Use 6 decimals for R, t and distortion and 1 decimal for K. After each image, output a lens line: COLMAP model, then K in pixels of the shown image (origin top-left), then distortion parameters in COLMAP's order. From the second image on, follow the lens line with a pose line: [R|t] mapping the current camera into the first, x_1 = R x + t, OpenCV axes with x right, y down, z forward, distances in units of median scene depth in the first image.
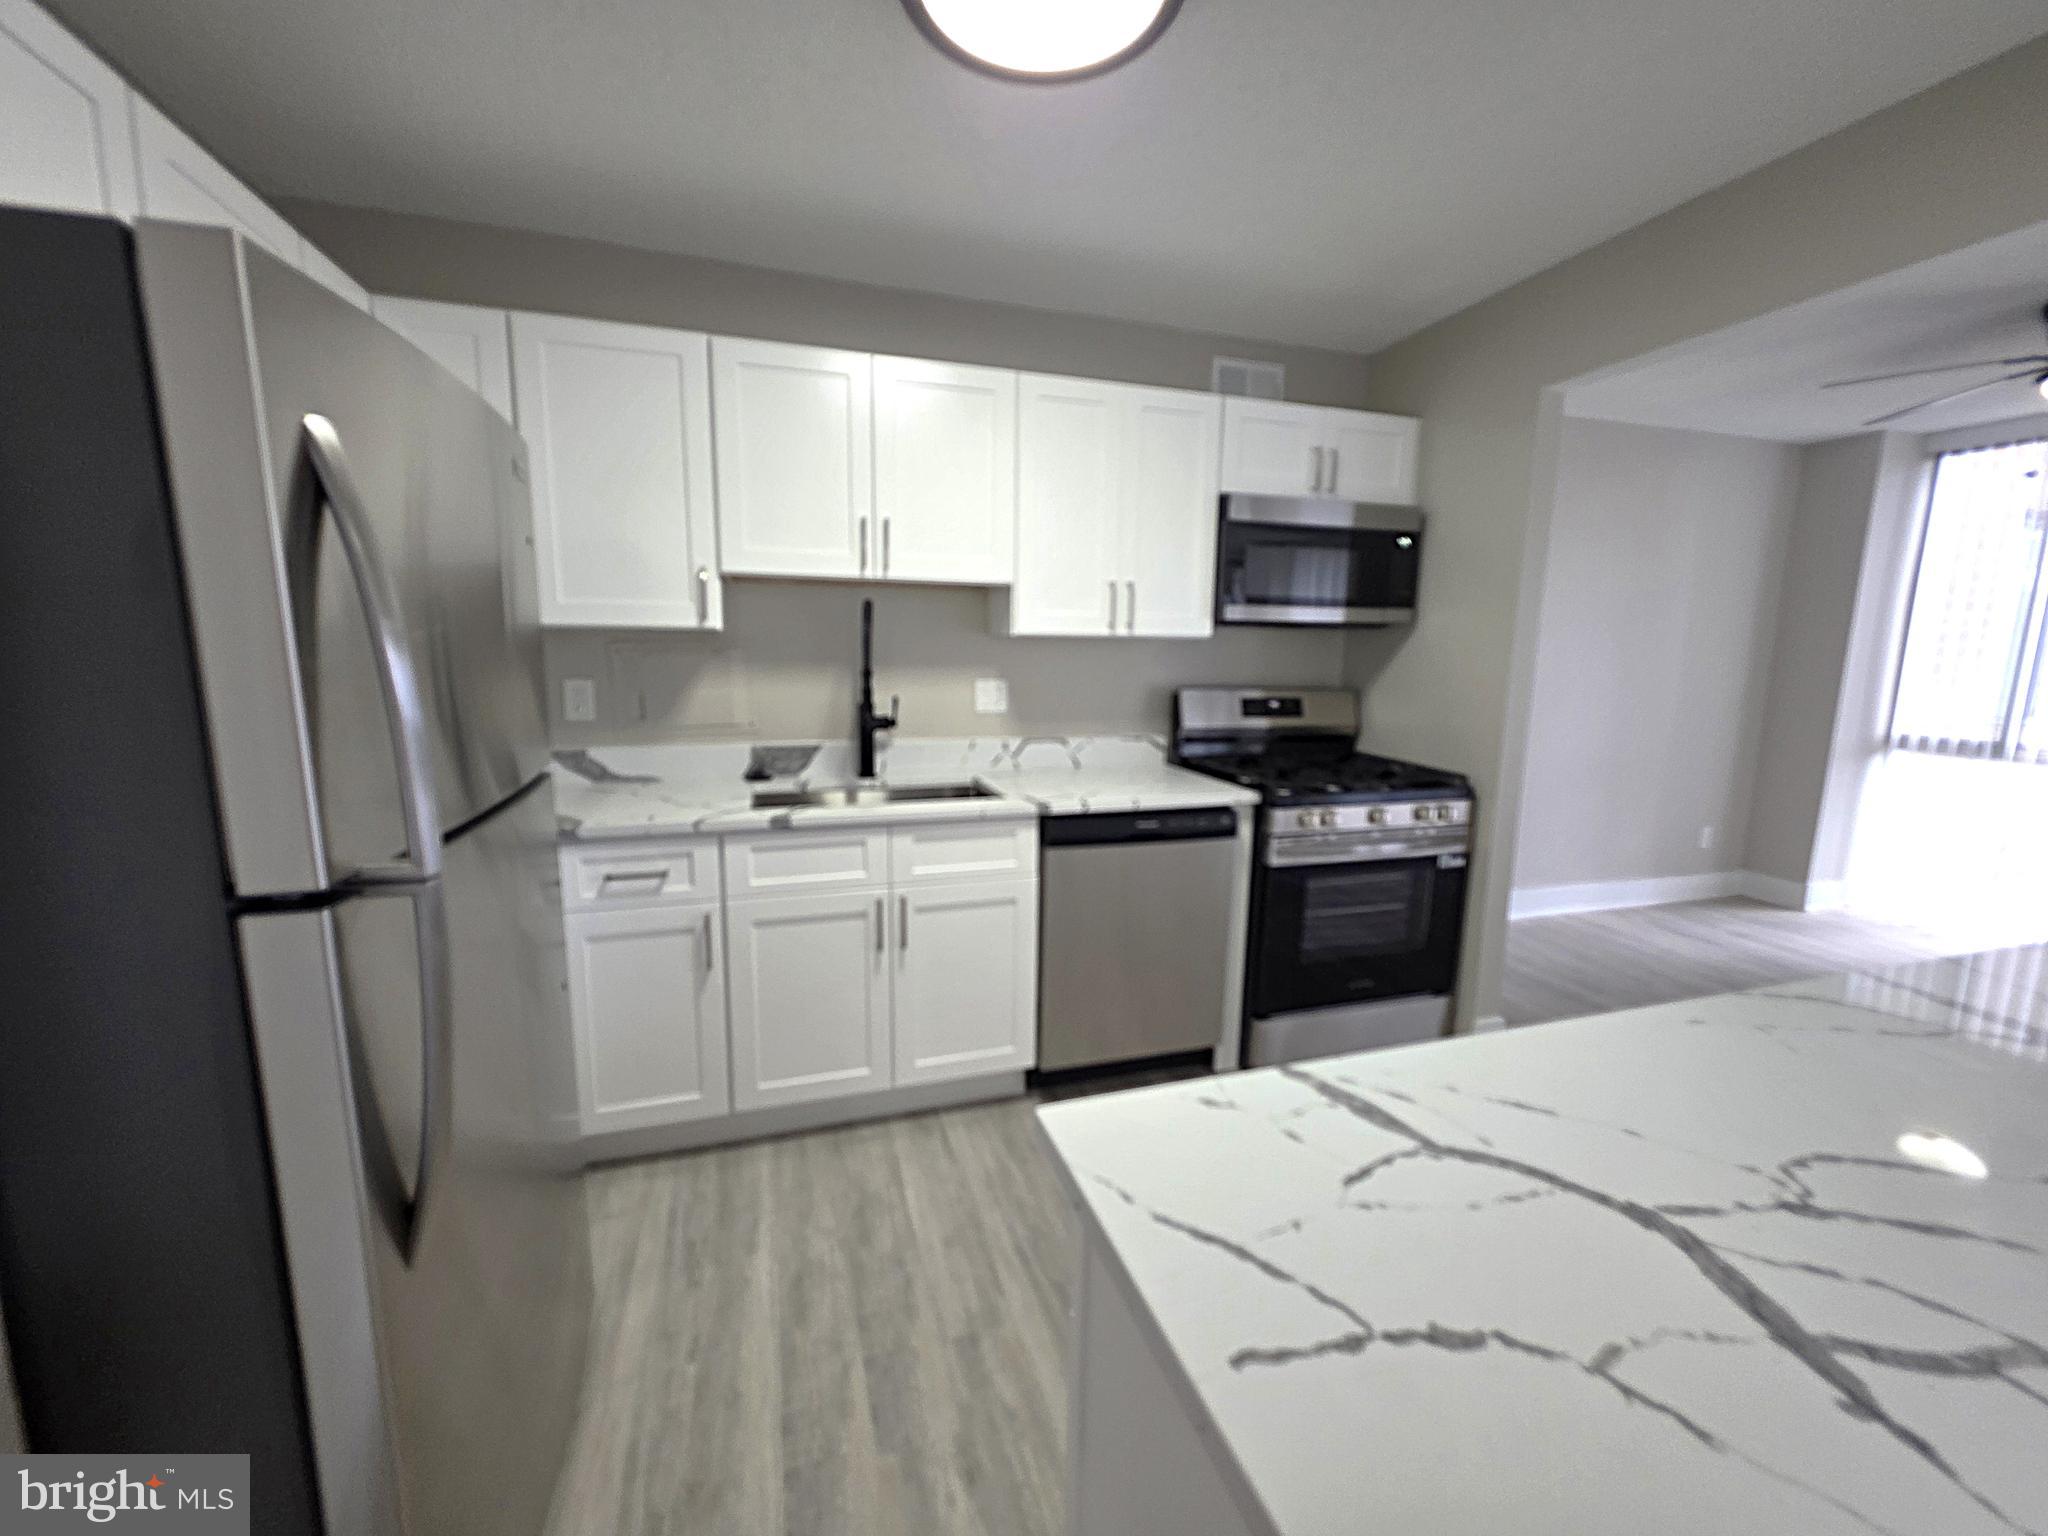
lens RADIAL K [[834.5, 0, 995.5], [0, 834.5, 779.7], [0, 0, 1]] dist [-0.011898, 0.001093]
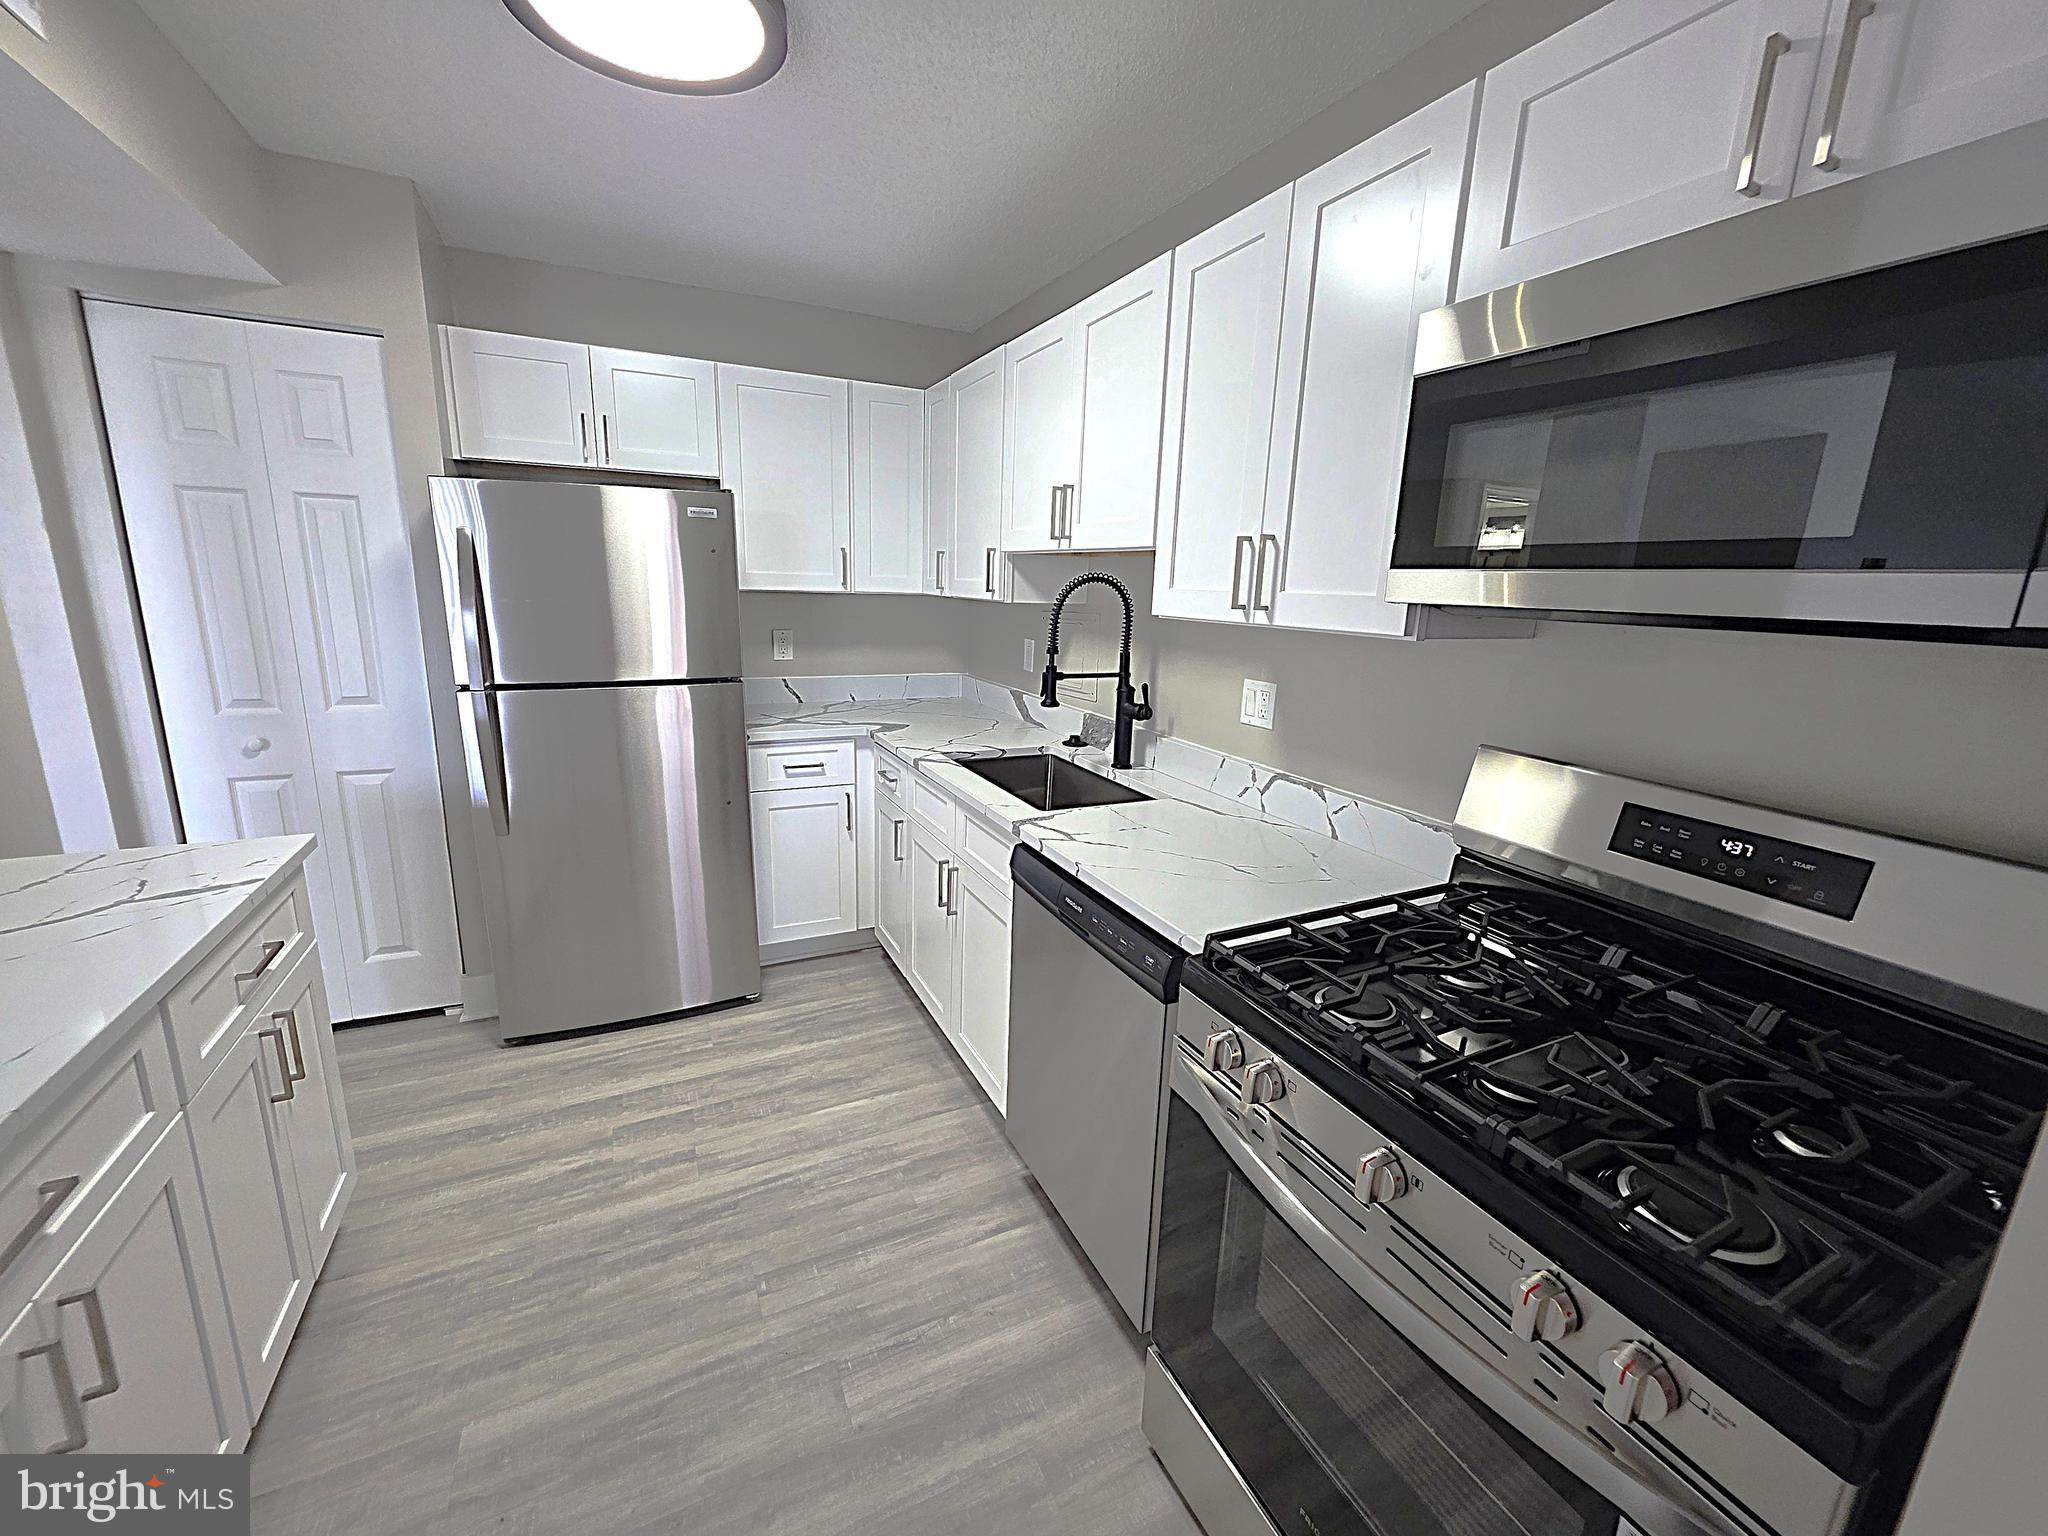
lens RADIAL K [[834.5, 0, 1049.0], [0, 834.5, 784.0], [0, 0, 1]] dist [-0.011898, 0.001093]
pose [[0.148683, 0.226620, -0.962568, 0.736518], [-0.189284, 0.961911, 0.197227, -0.153877], [0.970600, 0.152875, 0.185915, 0.766300]]
